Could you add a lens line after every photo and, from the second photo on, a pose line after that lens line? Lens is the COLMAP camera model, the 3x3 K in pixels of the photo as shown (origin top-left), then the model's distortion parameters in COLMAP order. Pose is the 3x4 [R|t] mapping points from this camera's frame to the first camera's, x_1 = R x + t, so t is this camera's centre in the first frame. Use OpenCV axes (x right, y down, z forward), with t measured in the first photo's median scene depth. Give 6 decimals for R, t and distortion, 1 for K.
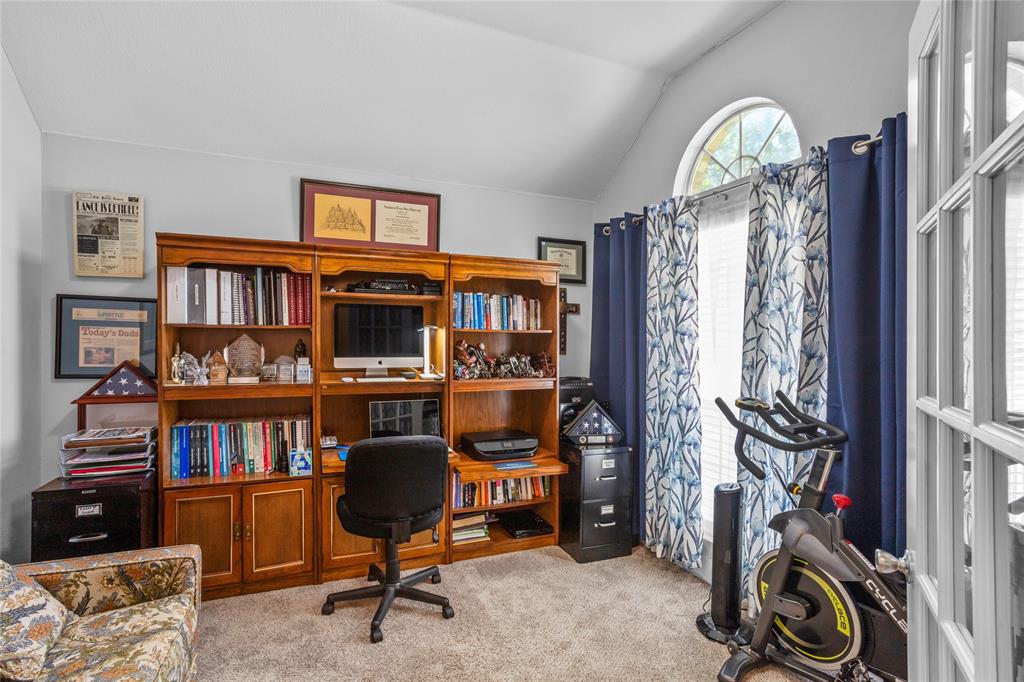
lens RADIAL K [[504.5, 0, 501.2], [0, 504.5, 337.5], [0, 0, 1]] dist [-0.036025, 0.013711]
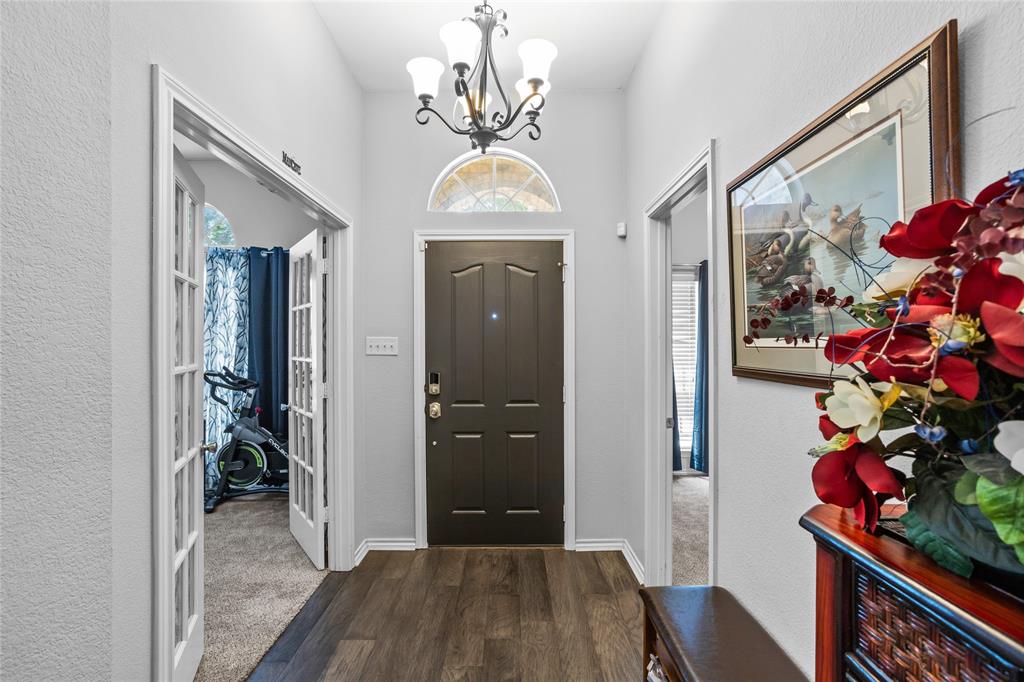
lens RADIAL K [[504.5, 0, 507.9], [0, 504.5, 339.5], [0, 0, 1]] dist [-0.036025, 0.013711]
pose [[0.405711, 0.000651, 0.914001, -0.813750], [-0.004321, 0.999990, 0.001205, -0.005332], [-0.913991, -0.004438, 0.405710, -0.840875]]
